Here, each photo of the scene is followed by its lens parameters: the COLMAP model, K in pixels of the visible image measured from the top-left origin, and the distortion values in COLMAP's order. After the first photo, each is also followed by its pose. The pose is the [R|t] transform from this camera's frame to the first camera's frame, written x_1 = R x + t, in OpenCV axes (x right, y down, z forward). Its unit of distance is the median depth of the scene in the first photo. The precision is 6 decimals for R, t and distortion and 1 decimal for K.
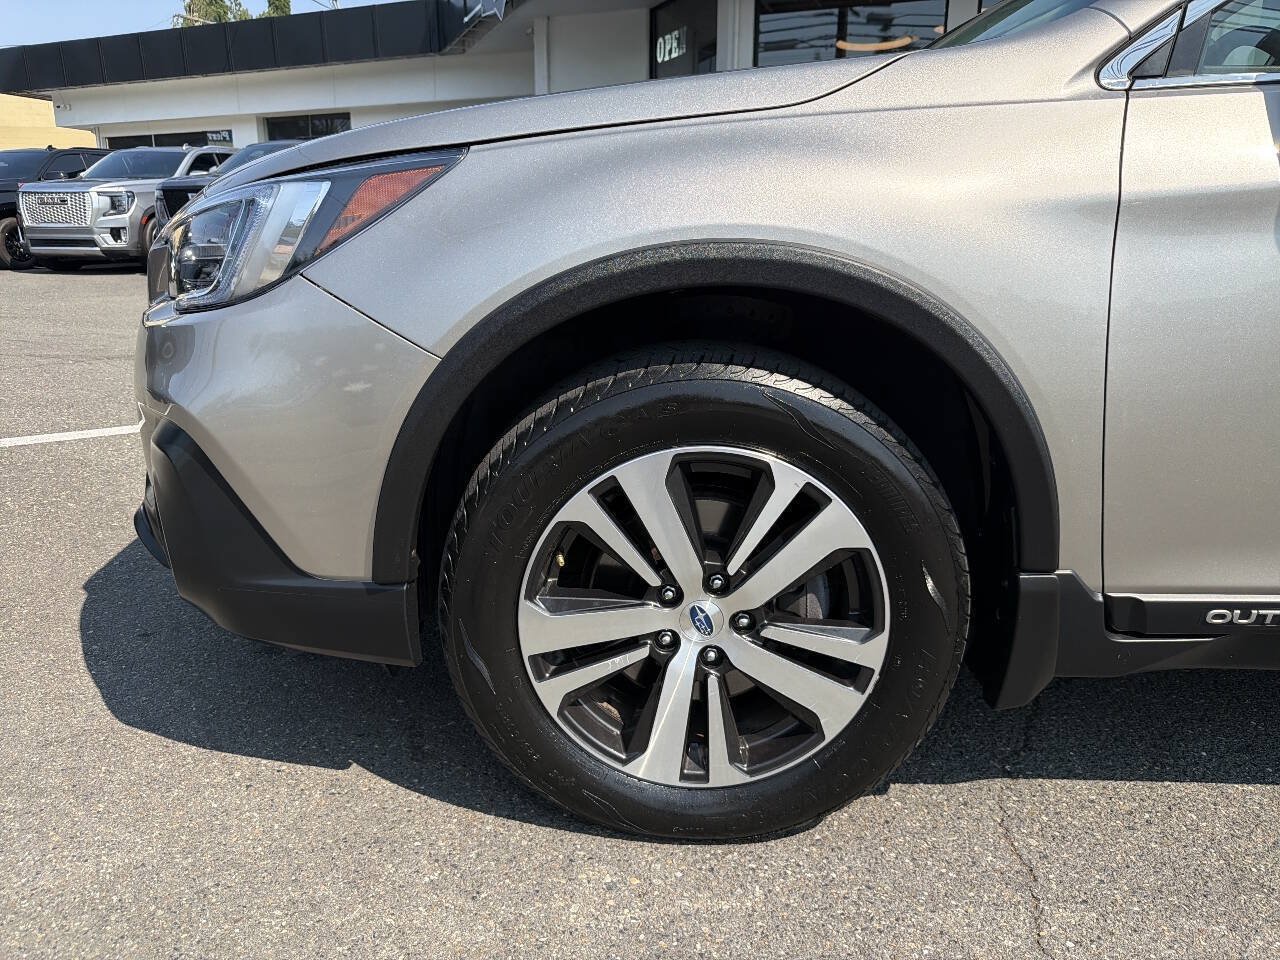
lens RADIAL K [[953.0, 0, 640.0], [0, 953.0, 480.0], [0, 0, 1]] dist [0.012938, -0.008884]
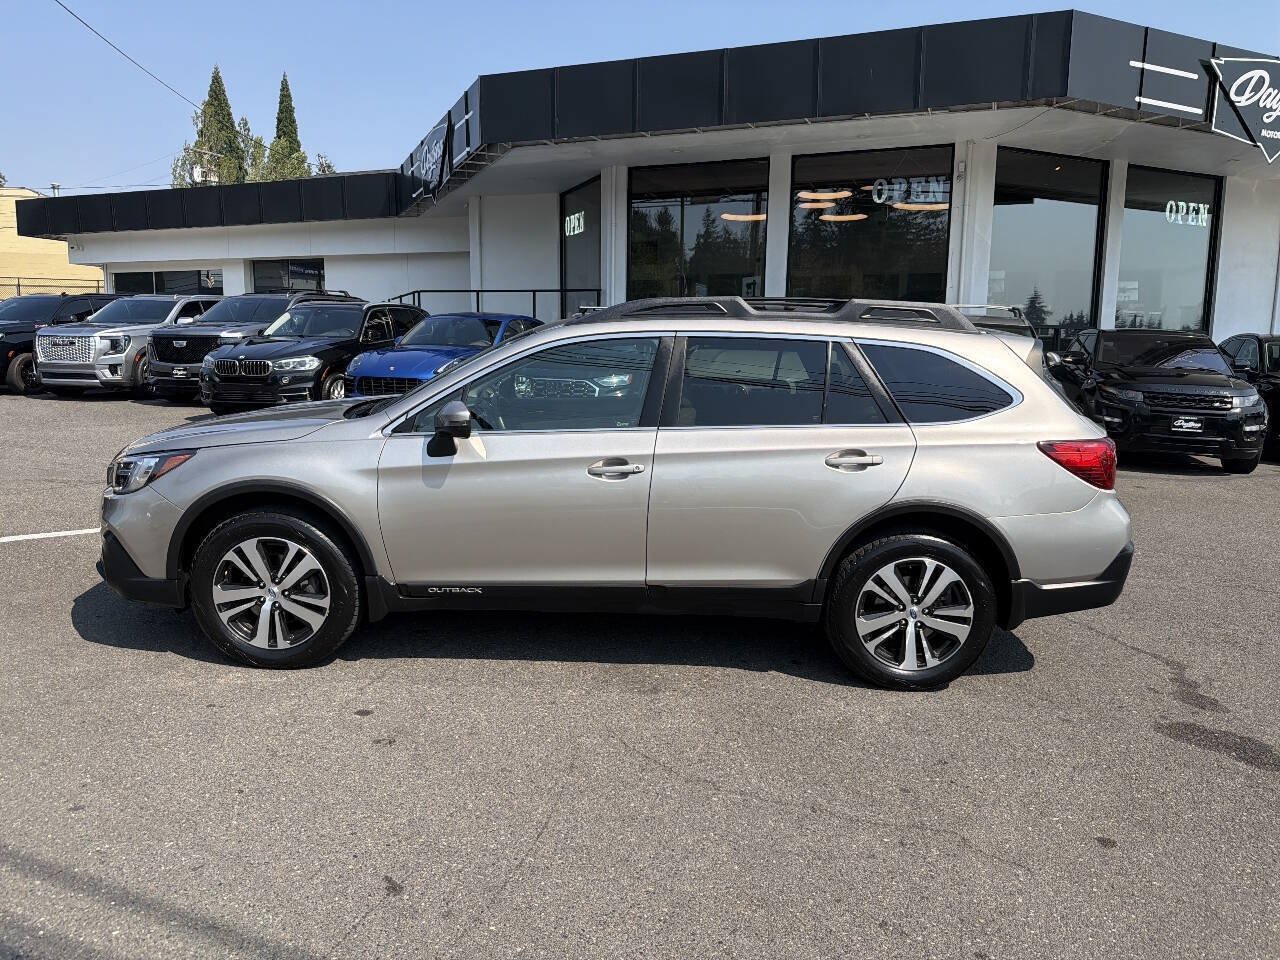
lens RADIAL K [[953.0, 0, 640.0], [0, 953.0, 480.0], [0, 0, 1]] dist [0.012938, -0.008884]
pose [[0.999936, 0.008387, 0.007597, 1.208111], [-0.007511, 0.994041, -0.108752, 0.106091], [-0.008464, 0.108688, 0.994040, -2.117078]]
